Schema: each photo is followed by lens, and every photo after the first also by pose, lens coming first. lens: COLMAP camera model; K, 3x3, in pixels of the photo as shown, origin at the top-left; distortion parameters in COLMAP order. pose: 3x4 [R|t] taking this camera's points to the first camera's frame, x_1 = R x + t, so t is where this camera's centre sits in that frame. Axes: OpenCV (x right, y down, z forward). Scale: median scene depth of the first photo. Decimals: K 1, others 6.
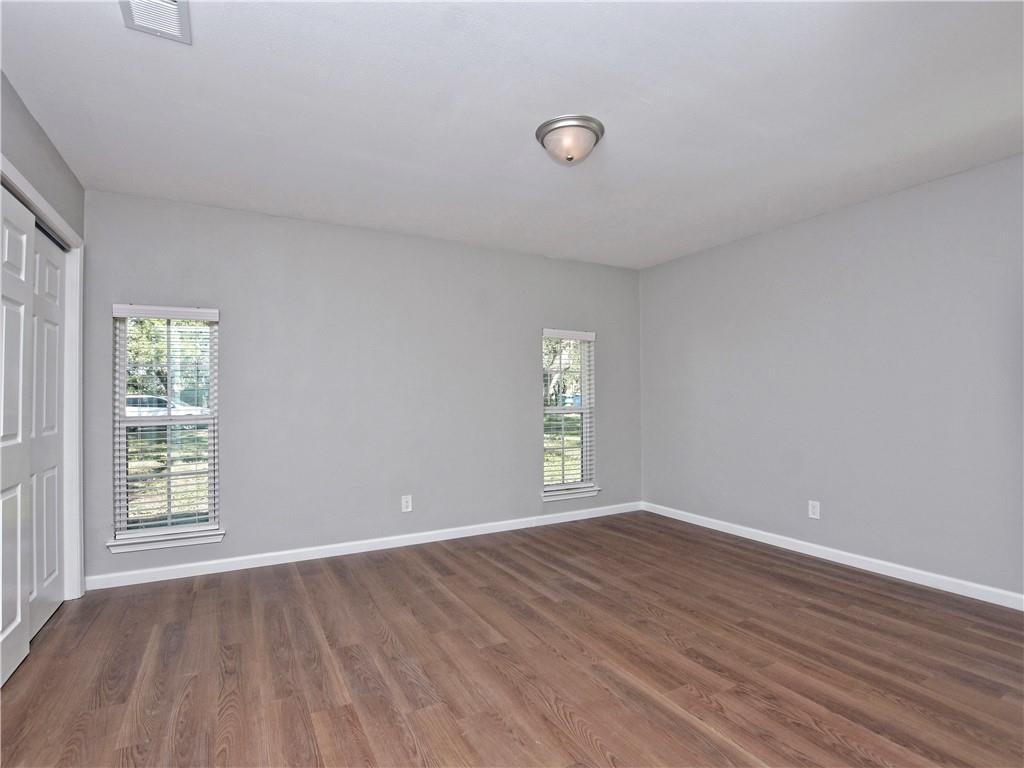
lens RADIAL K [[510.8, 0, 507.8], [0, 510.8, 388.2], [0, 0, 1]] dist [-0.028381, 0.000767]
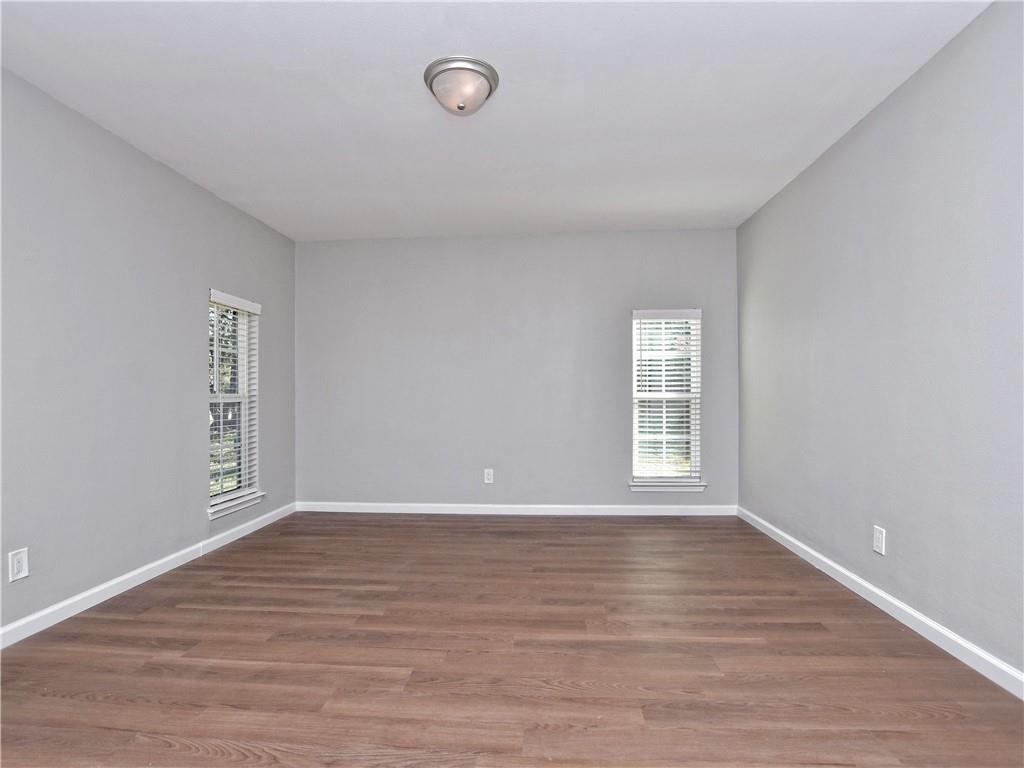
lens RADIAL K [[510.8, 0, 507.8], [0, 510.8, 388.2], [0, 0, 1]] dist [-0.028381, 0.000767]
pose [[0.541073, 0.013750, 0.840863, -0.533325], [-0.008357, 0.999905, -0.010973, 0.056209], [-0.840934, -0.001090, 0.541136, 0.393883]]
